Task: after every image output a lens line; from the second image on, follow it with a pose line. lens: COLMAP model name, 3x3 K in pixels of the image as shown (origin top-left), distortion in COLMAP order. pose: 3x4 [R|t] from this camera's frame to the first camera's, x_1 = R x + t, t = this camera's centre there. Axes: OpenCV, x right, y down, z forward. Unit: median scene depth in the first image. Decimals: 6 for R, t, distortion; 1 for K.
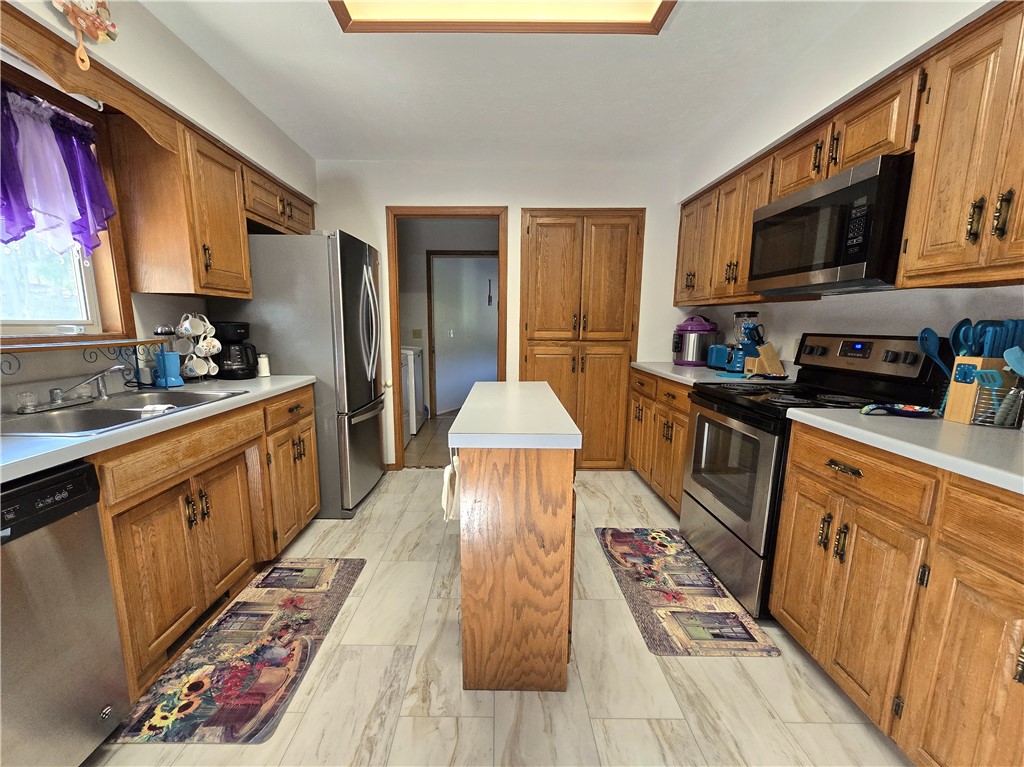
lens RADIAL K [[434.3, 0, 493.6], [0, 434.3, 400.2], [0, 0, 1]] dist [-0.004729, 0.001508]
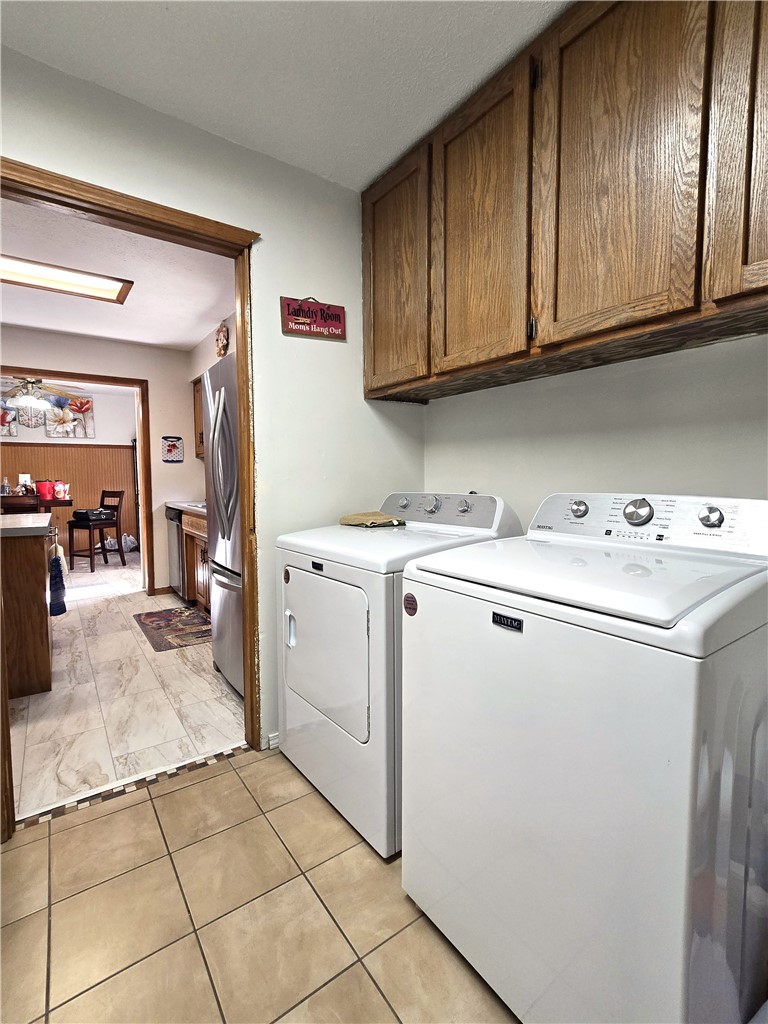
lens RADIAL K [[471.2, 0, 382.4], [0, 471.2, 507.9], [0, 0, 1]] dist [-0.002854, -0.000332]
pose [[-0.810289, 0.045407, -0.584268, -0.047758], [-0.096186, 0.973168, 0.209025, -0.486260], [0.578083, 0.225569, -0.784181, 2.882234]]
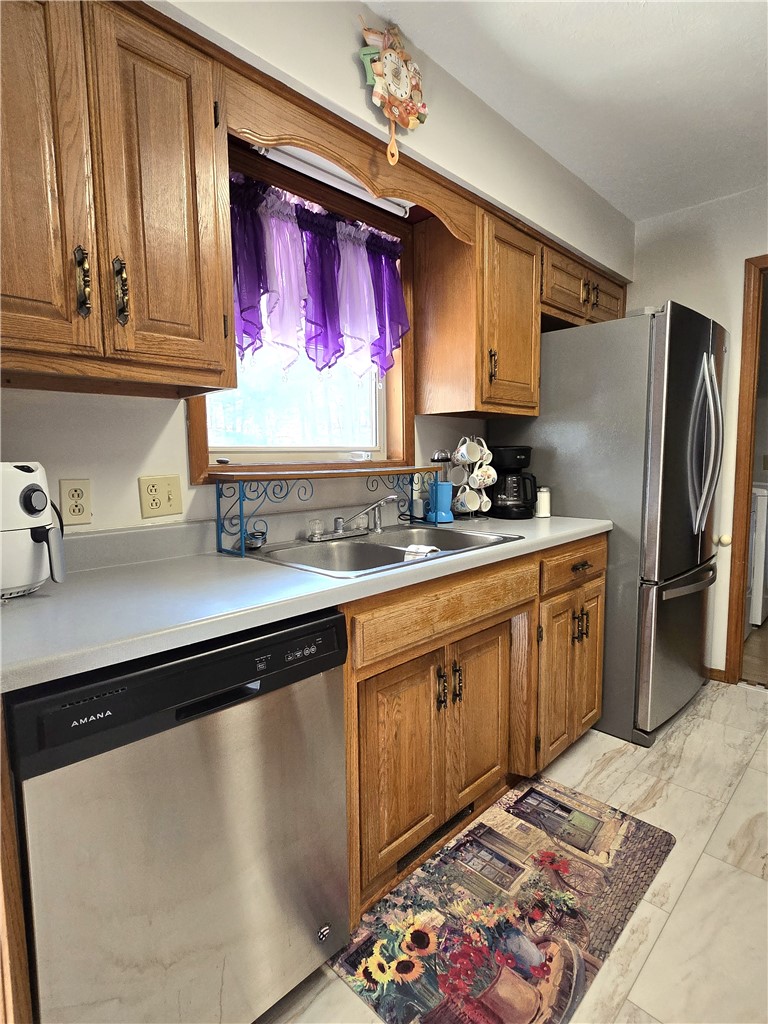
lens RADIAL K [[530.9, 0, 375.5], [0, 530.9, 508.4], [0, 0, 1]] dist [-0.006578, 0.002461]
pose [[0.709487, 0.053398, -0.702692, -0.122022], [-0.104294, 0.994101, -0.029760, -0.016926], [0.696958, 0.094400, 0.710871, 0.194712]]
